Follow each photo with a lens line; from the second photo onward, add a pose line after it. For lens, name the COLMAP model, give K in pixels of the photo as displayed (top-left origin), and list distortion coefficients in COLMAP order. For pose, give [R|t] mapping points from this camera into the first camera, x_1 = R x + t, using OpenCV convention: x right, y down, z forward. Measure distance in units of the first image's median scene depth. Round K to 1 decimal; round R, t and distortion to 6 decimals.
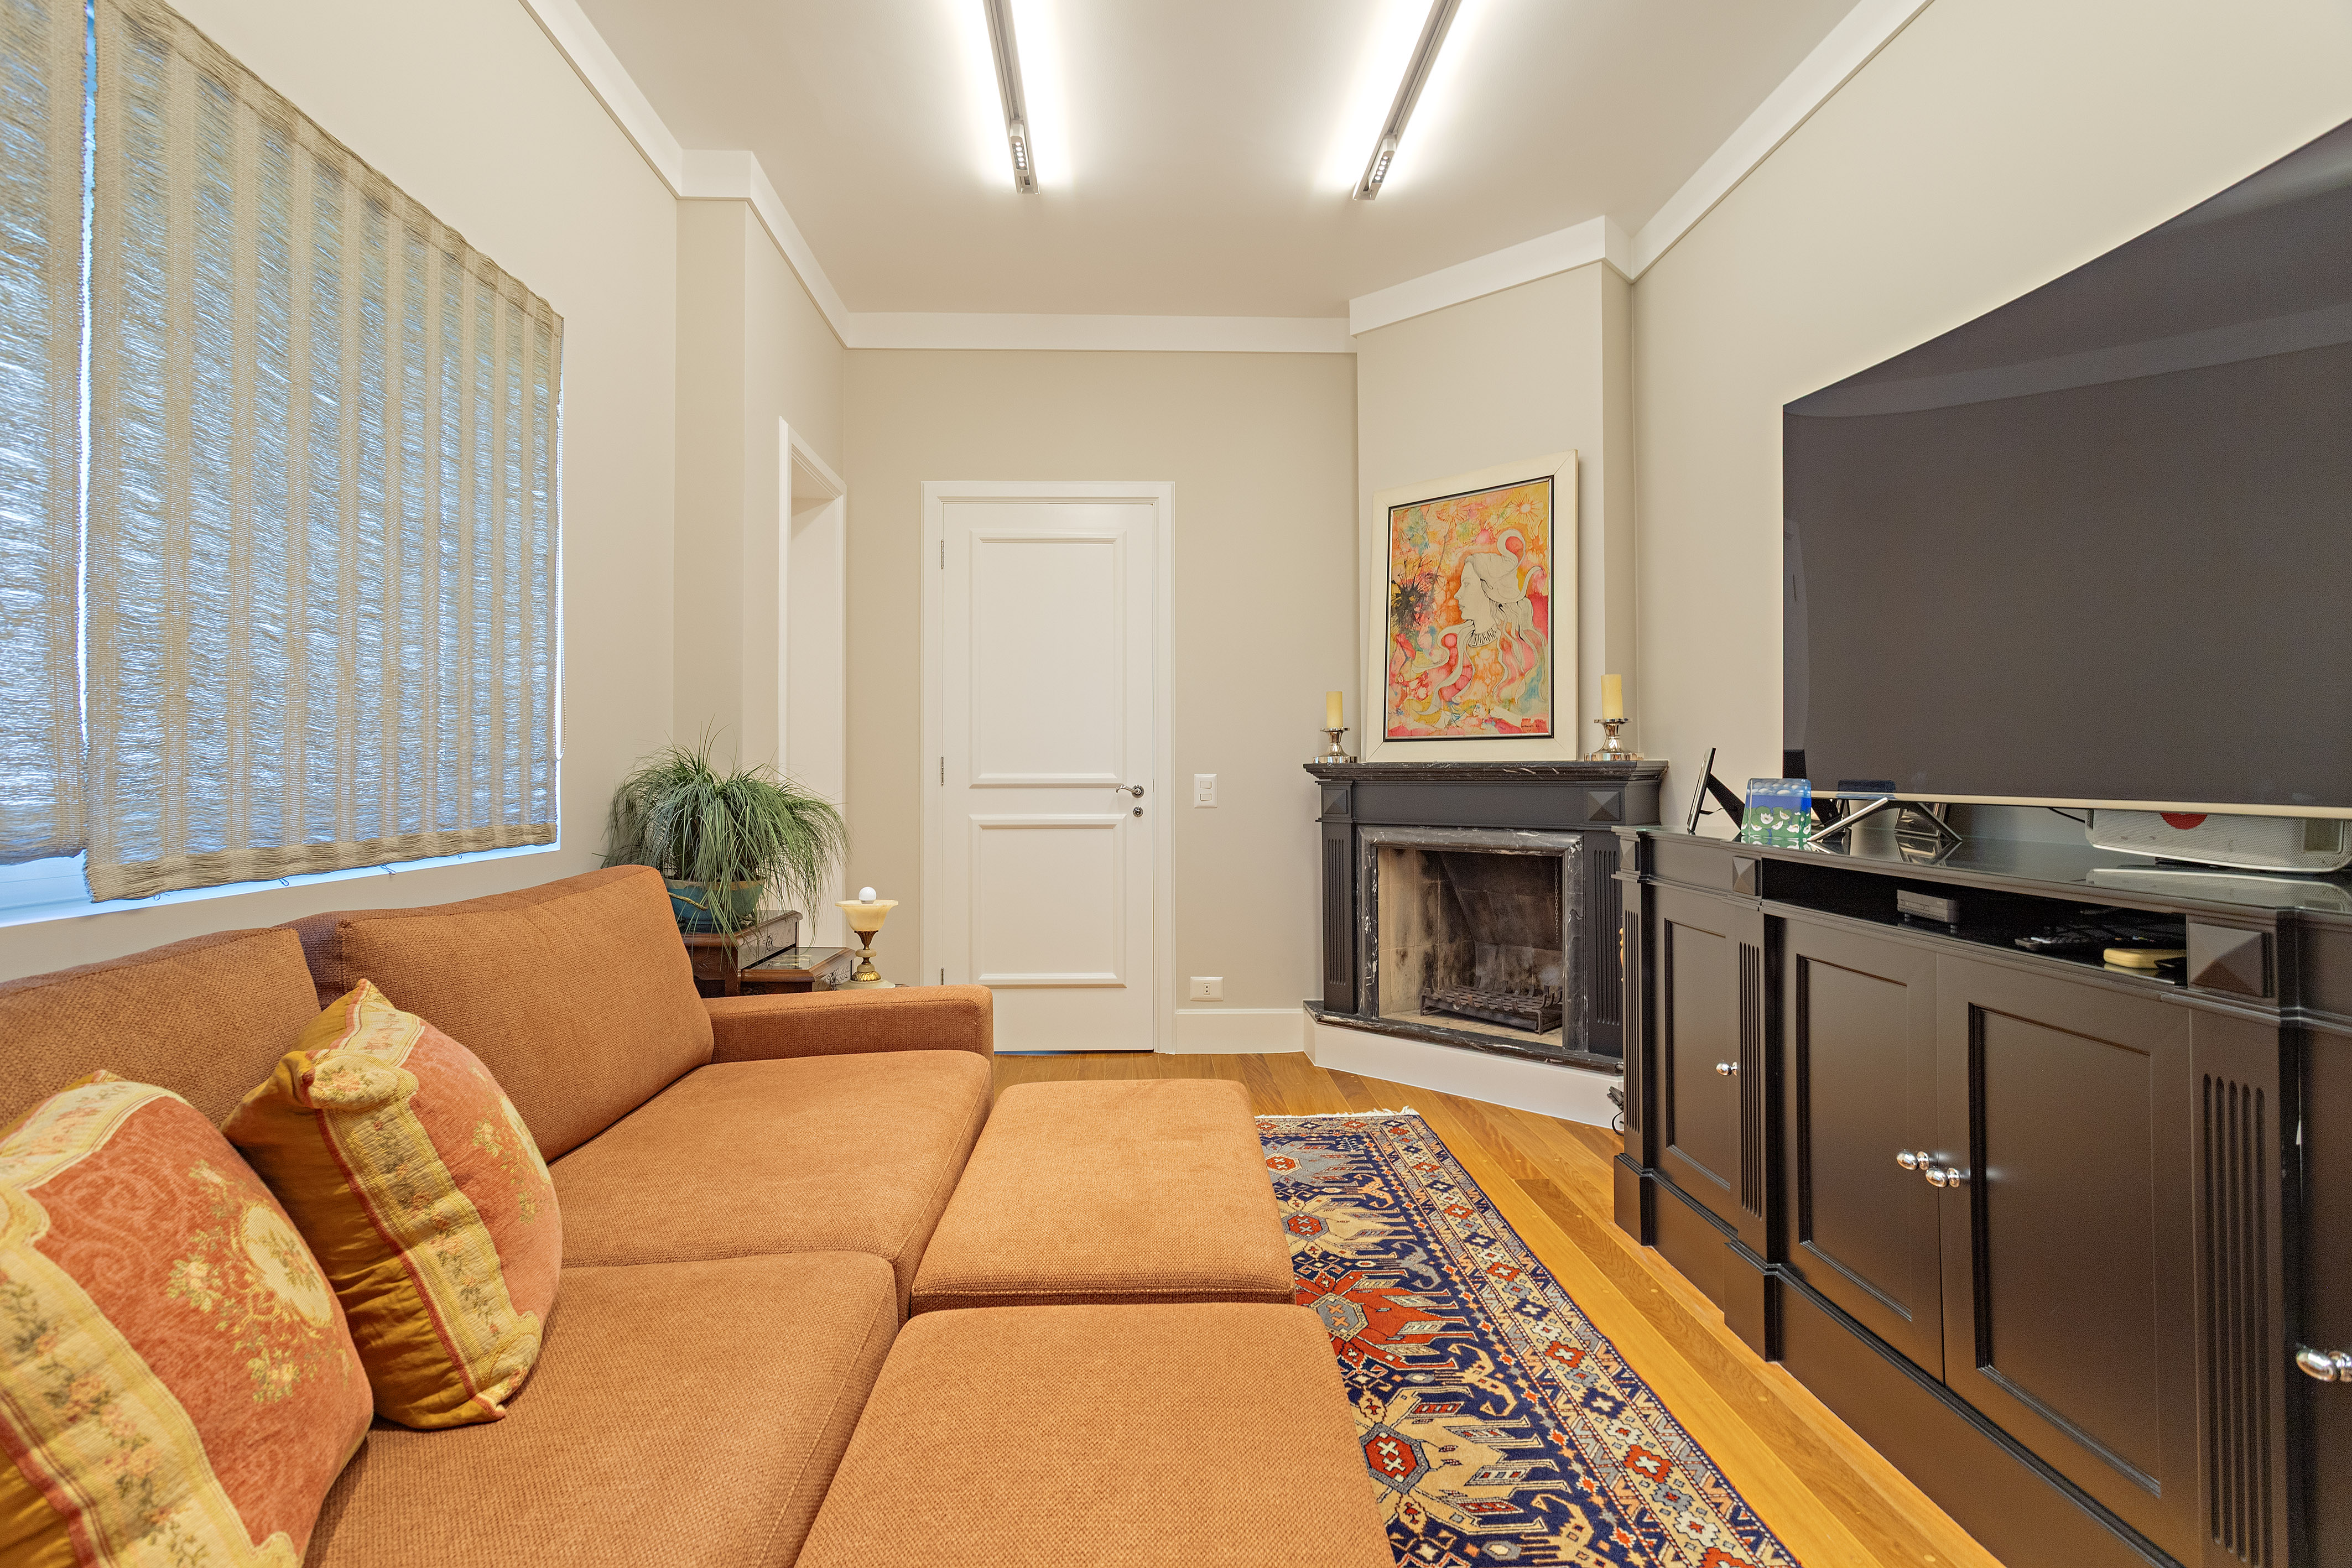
lens RADIAL K [[1207.2, 0, 1165.6], [0, 1207.2, 746.2], [0, 0, 1]] dist [-0.005134, 0.001450]
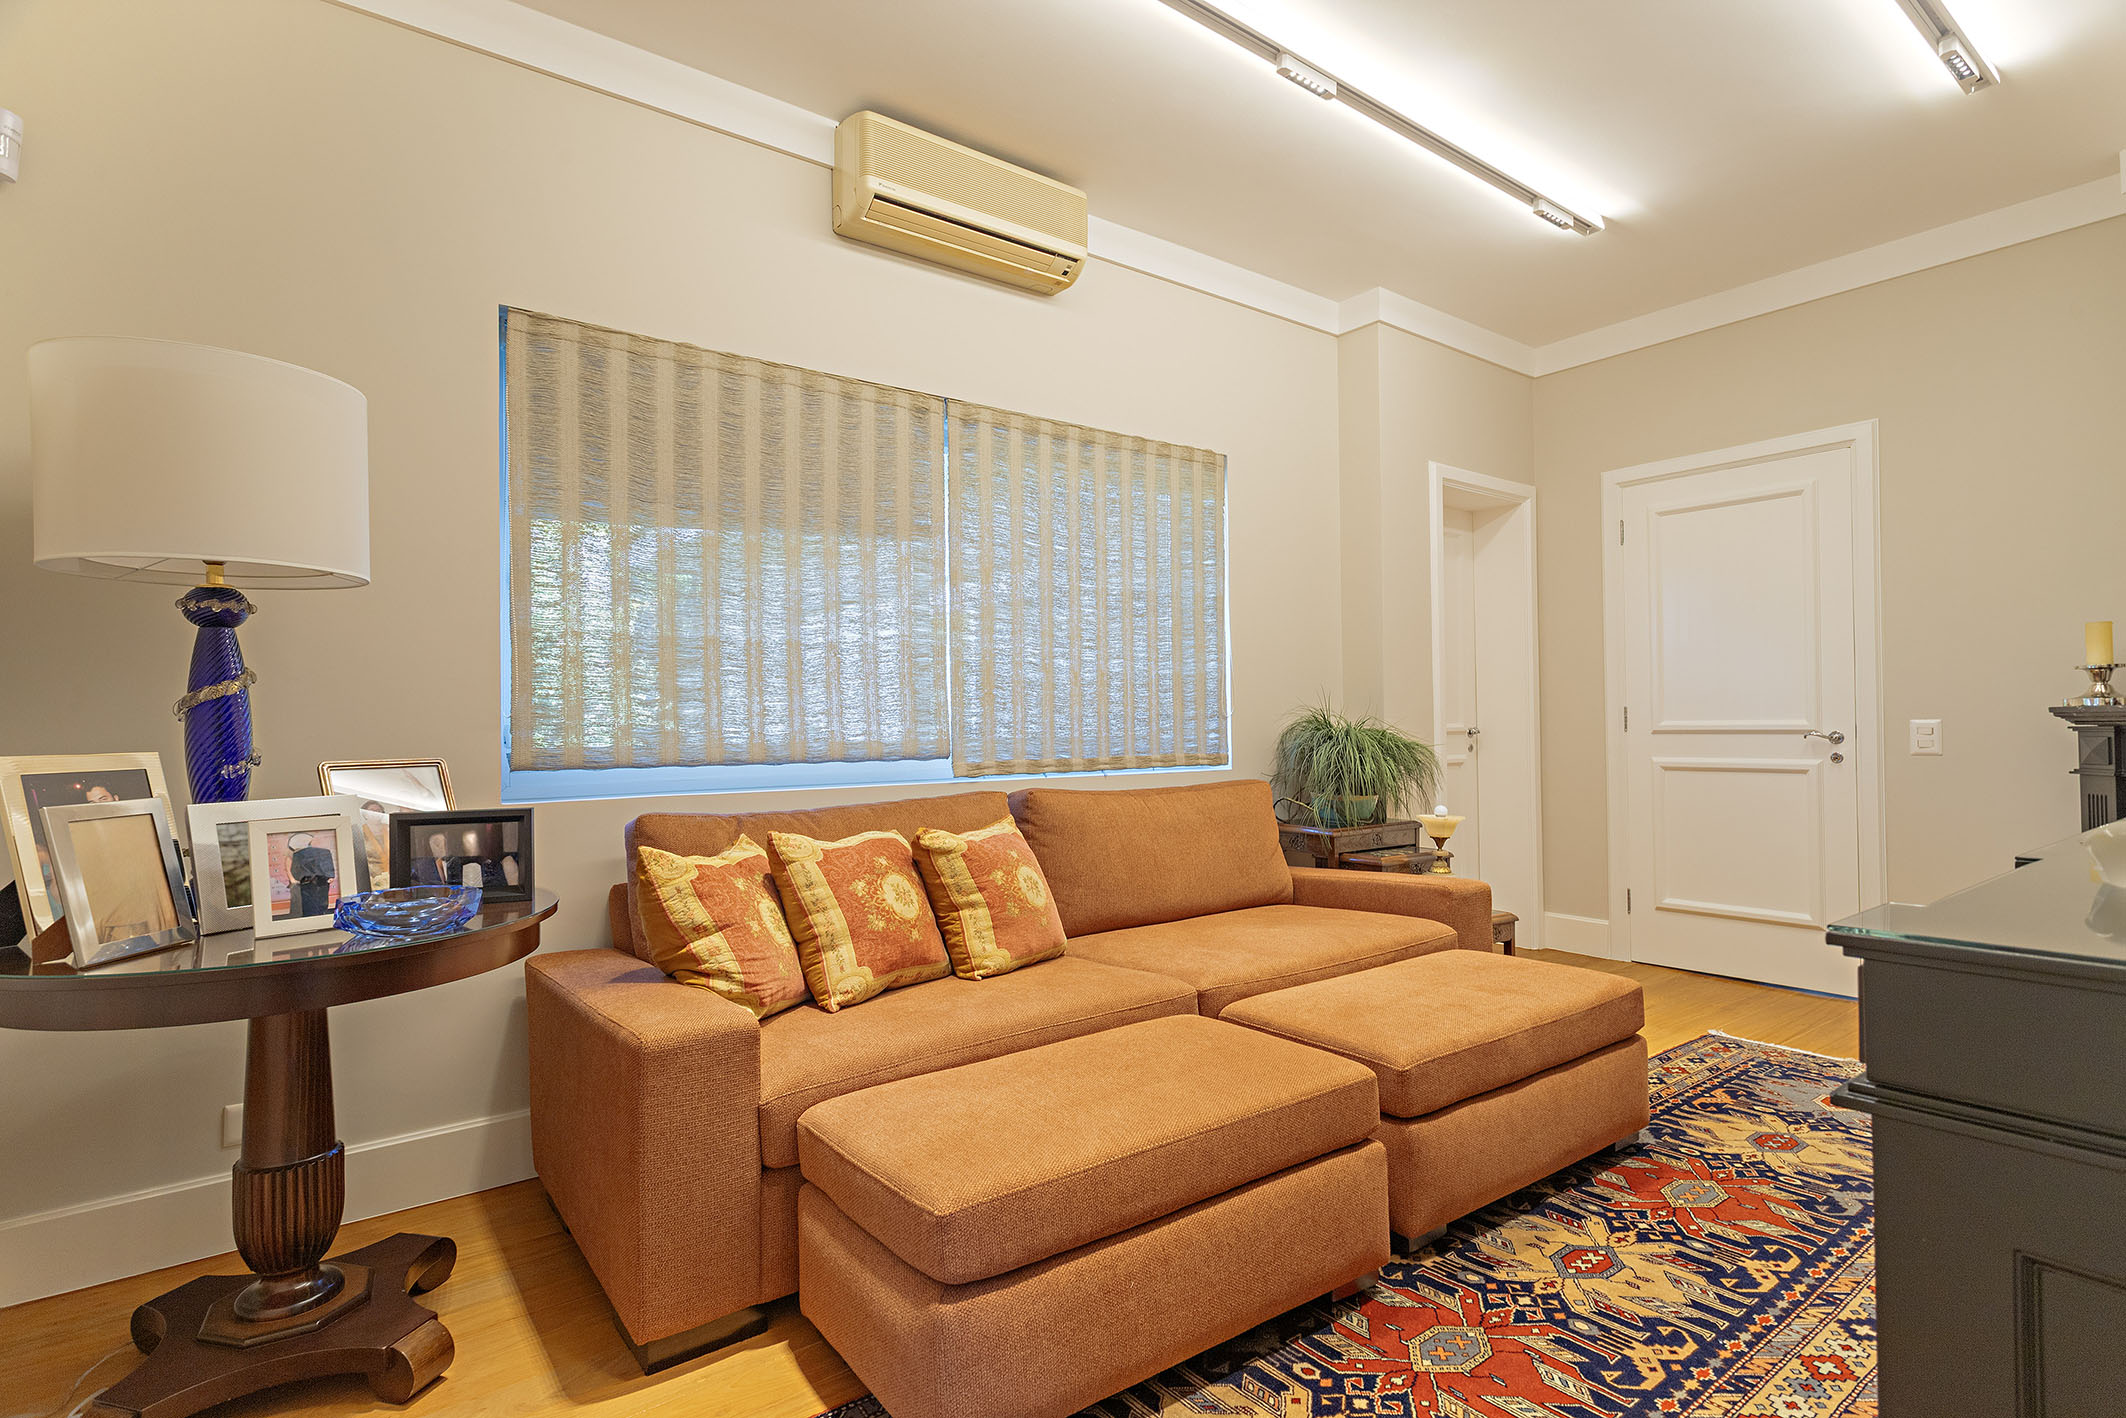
lens RADIAL K [[1063.5, 0, 1063.0], [0, 1063.5, 709.0], [0, 0, 1]] dist [-0.002755, 0.001074]
pose [[0.586755, -0.015868, -0.809609, 0.702674], [0.025665, 0.999670, -0.000993, -0.003946], [0.809358, -0.020196, 0.586969, -0.080842]]
